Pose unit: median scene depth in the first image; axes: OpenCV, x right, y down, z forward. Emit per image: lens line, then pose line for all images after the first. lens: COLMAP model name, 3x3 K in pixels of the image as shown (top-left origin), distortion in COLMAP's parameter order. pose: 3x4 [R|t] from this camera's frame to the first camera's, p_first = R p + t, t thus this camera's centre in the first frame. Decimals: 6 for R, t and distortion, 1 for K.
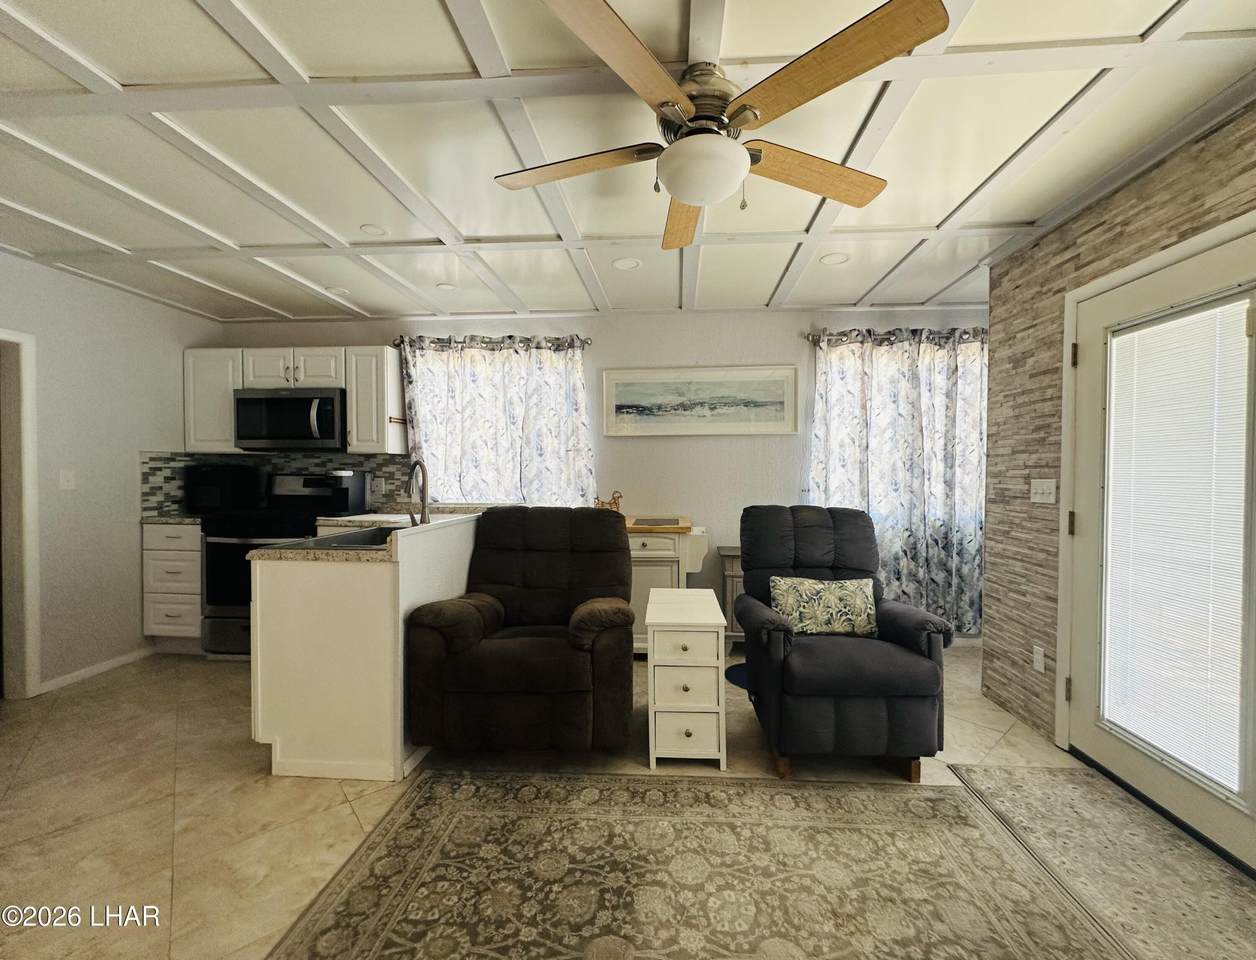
lens RADIAL K [[539.1, 0, 628.0], [0, 539.1, 480.0], [0, 0, 1]] dist [-0.001794, -0.000210]
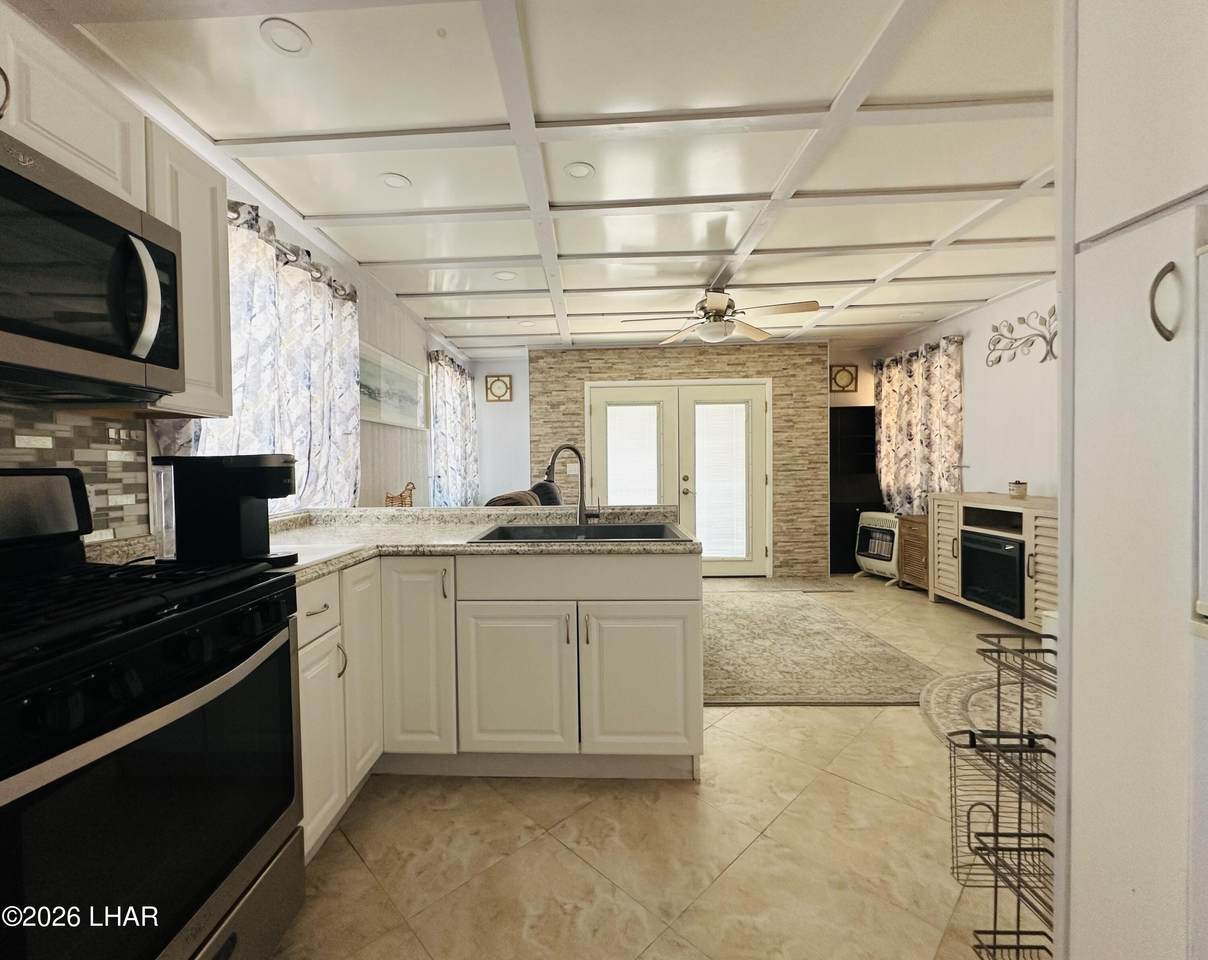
lens RADIAL K [[533.5, 0, 604.0], [0, 533.5, 480.0], [0, 0, 1]] dist [0.000102, 0.000011]
pose [[-0.103814, -0.031393, 0.994101, -1.381162], [0.032275, 0.998869, 0.034914, -0.006232], [-0.994073, 0.035710, -0.102683, 1.108761]]
